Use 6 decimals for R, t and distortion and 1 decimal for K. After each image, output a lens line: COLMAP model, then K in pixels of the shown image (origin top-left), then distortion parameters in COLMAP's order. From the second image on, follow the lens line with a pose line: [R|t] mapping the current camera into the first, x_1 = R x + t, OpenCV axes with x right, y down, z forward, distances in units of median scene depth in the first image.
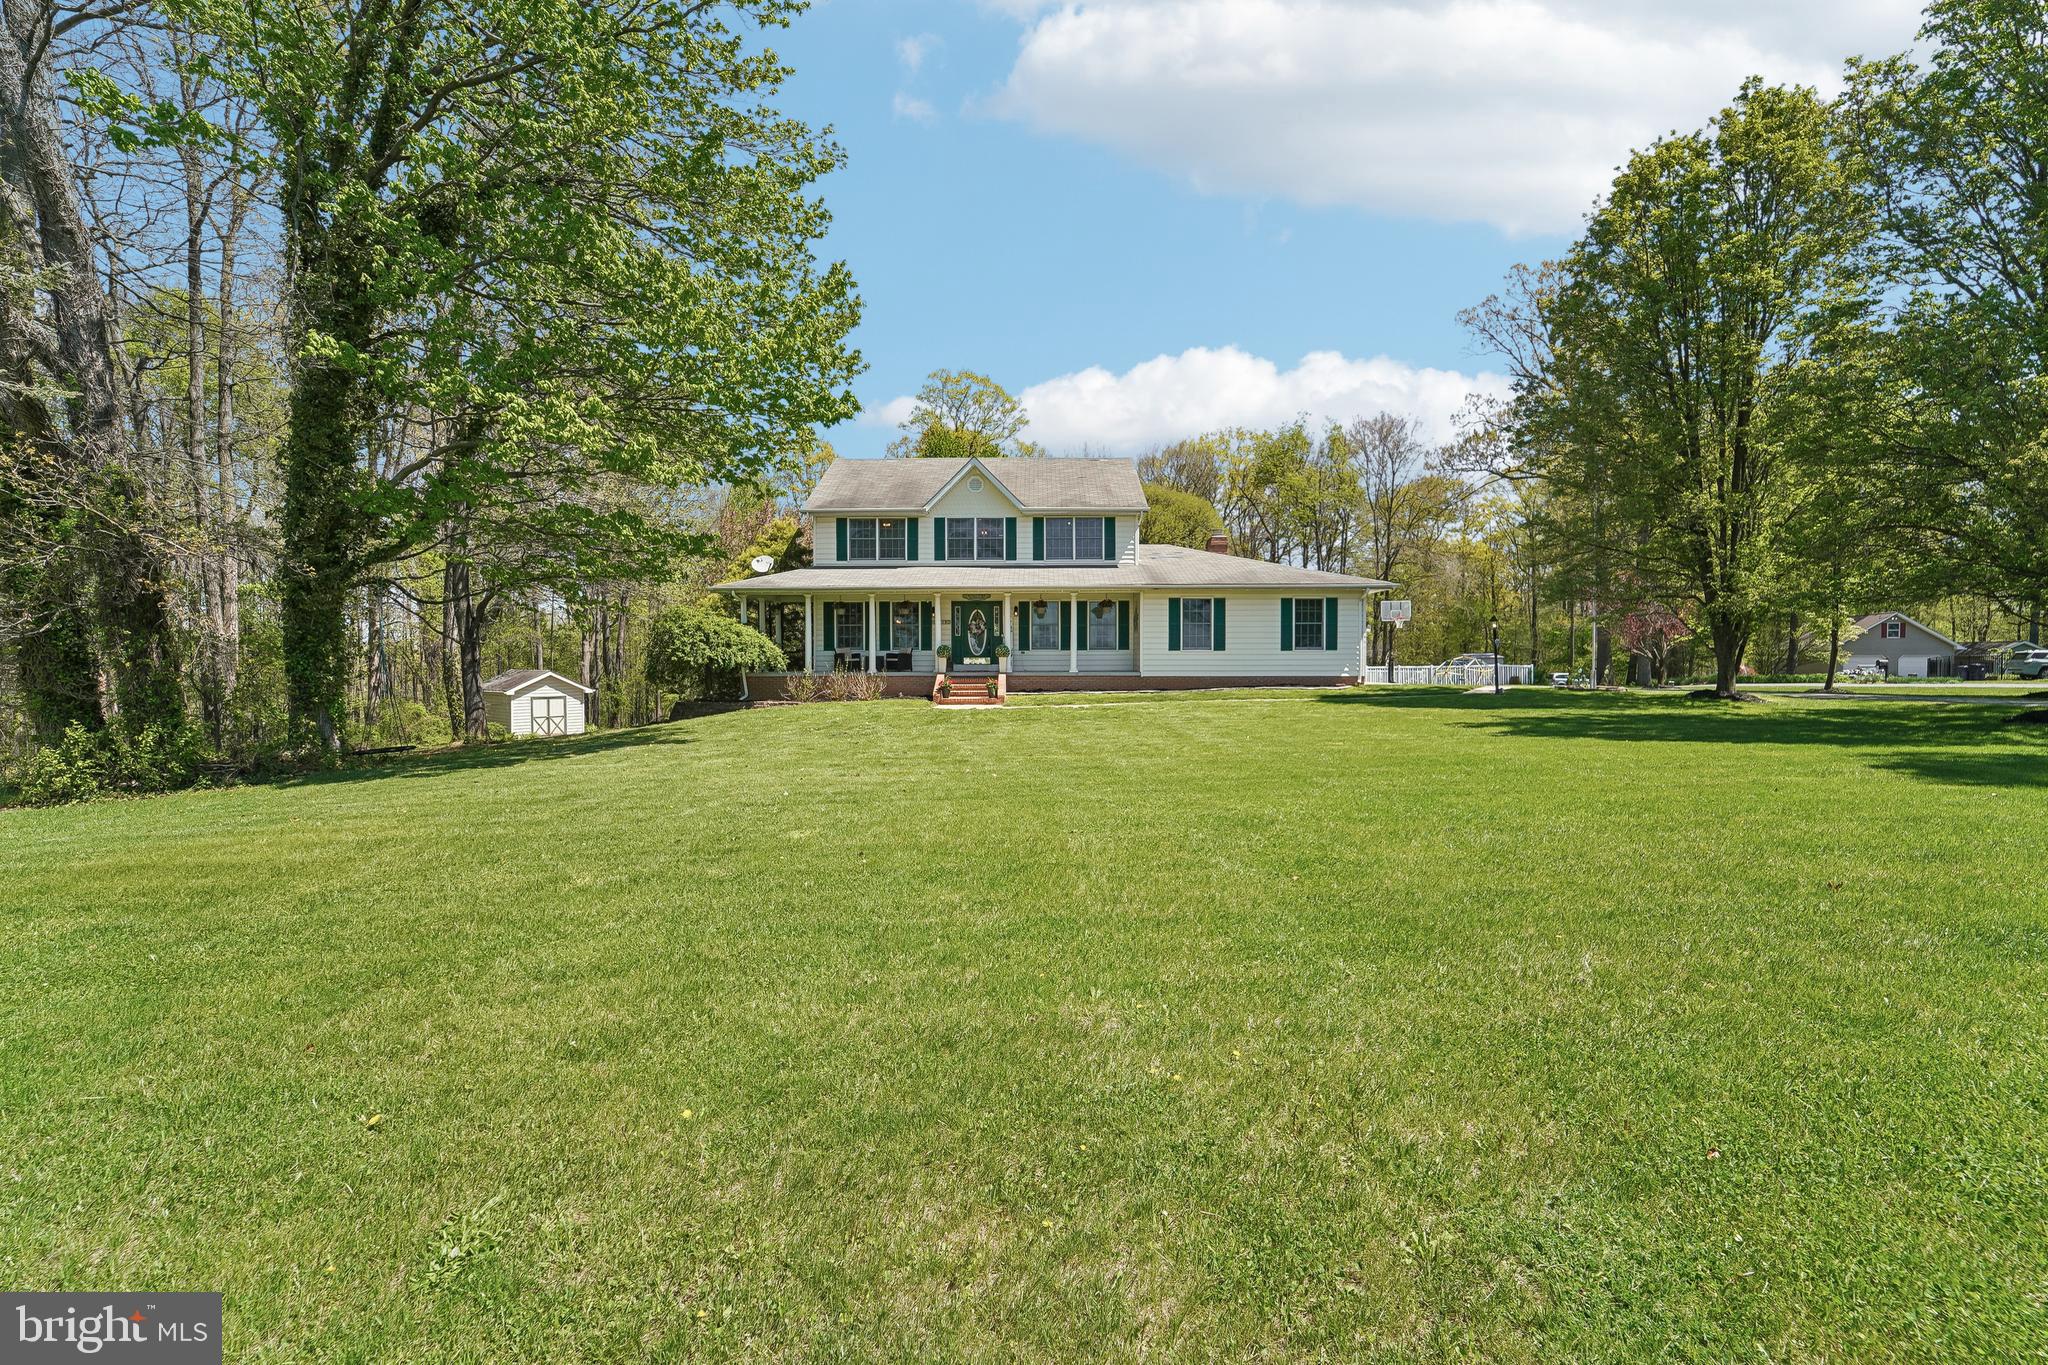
lens RADIAL K [[838.6, 0, 1026.7], [0, 838.6, 678.1], [0, 0, 1]] dist [0.001296, 0.000186]
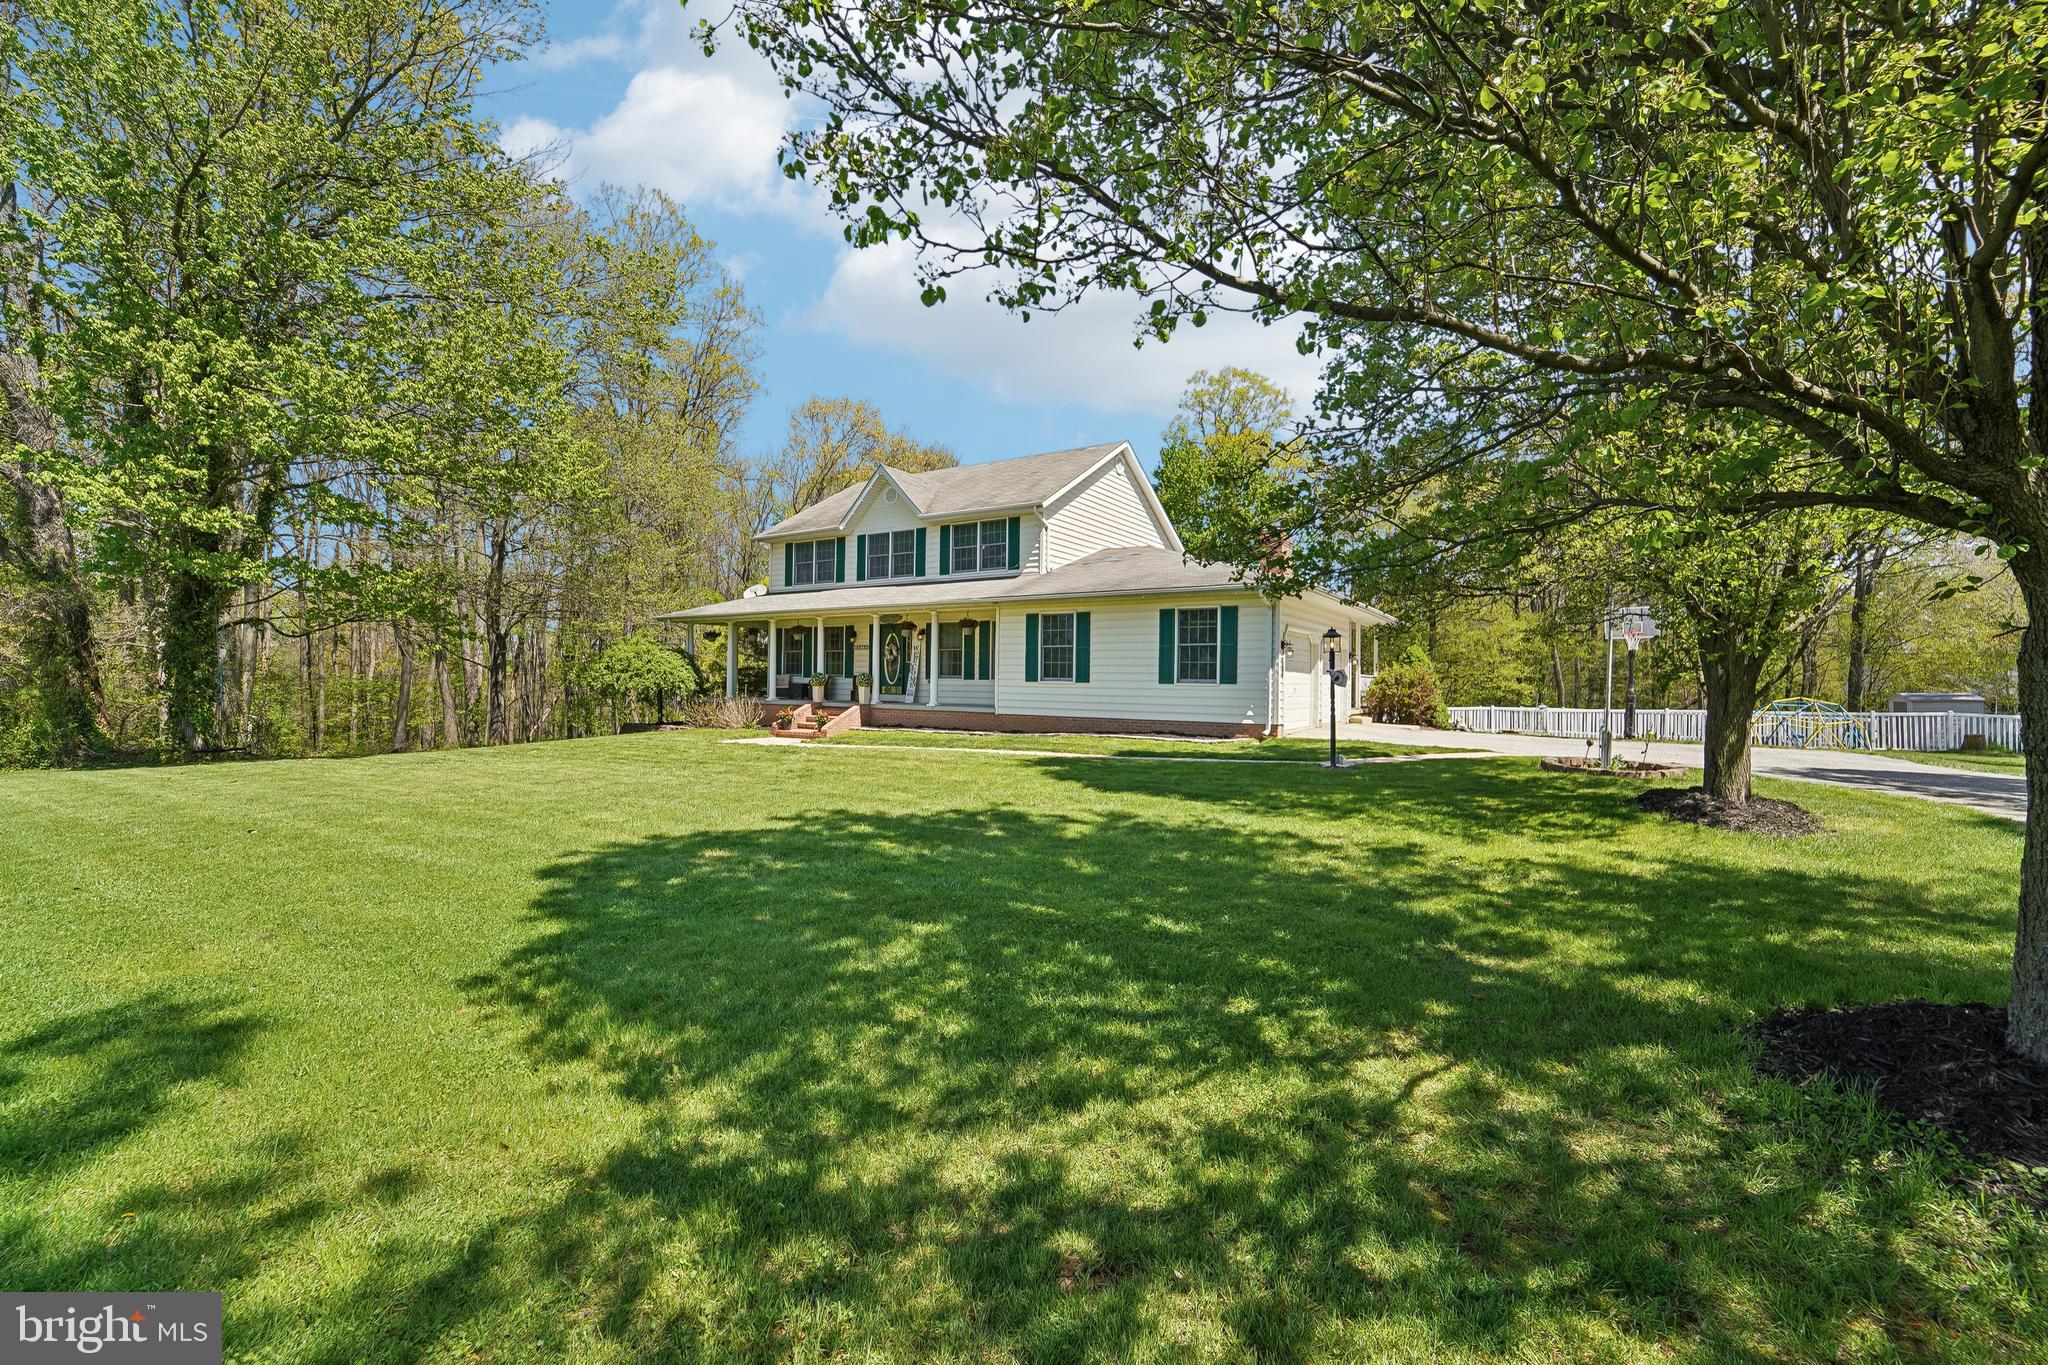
lens RADIAL K [[838.6, 0, 1014.9], [0, 838.6, 685.8], [0, 0, 1]] dist [0.001296, 0.000186]
pose [[0.837800, 0.016329, -0.545734, 0.558514], [-0.028345, 0.999506, -0.013607, -0.017167], [0.545242, 0.026869, 0.837848, 0.326864]]
